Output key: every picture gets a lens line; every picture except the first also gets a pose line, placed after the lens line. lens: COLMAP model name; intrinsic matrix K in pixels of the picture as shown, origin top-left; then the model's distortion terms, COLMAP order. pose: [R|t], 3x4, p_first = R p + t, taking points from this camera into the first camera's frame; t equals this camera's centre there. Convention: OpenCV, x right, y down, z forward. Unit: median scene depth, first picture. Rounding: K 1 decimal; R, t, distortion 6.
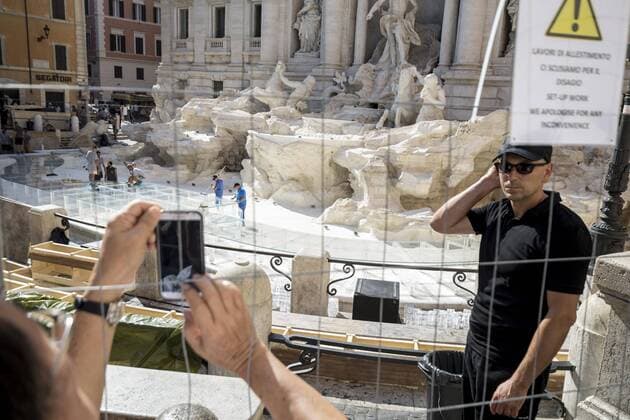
lens RADIAL K [[552.9, 0, 316.8], [0, 552.9, 216.8], [0, 0, 1]] dist [0.042449, 0.001442]
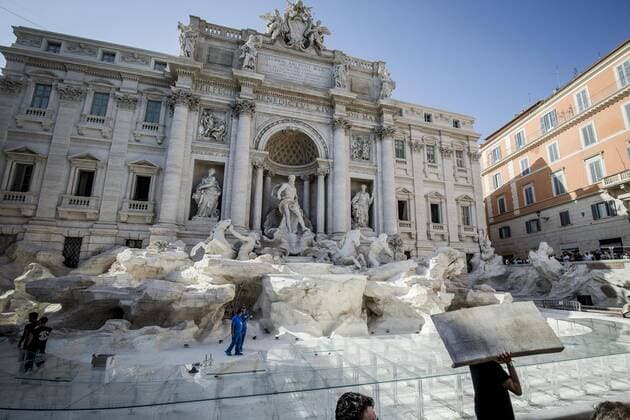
lens RADIAL K [[287.9, 0, 314.4], [0, 287.9, 215.0], [0, 0, 1]] dist [-0.038959, 0.007905]
pose [[0.578149, 0.130399, 0.805444, -0.385439], [0.193813, 0.936946, -0.290808, -0.063750], [-0.792578, 0.324235, 0.516422, 0.456372]]
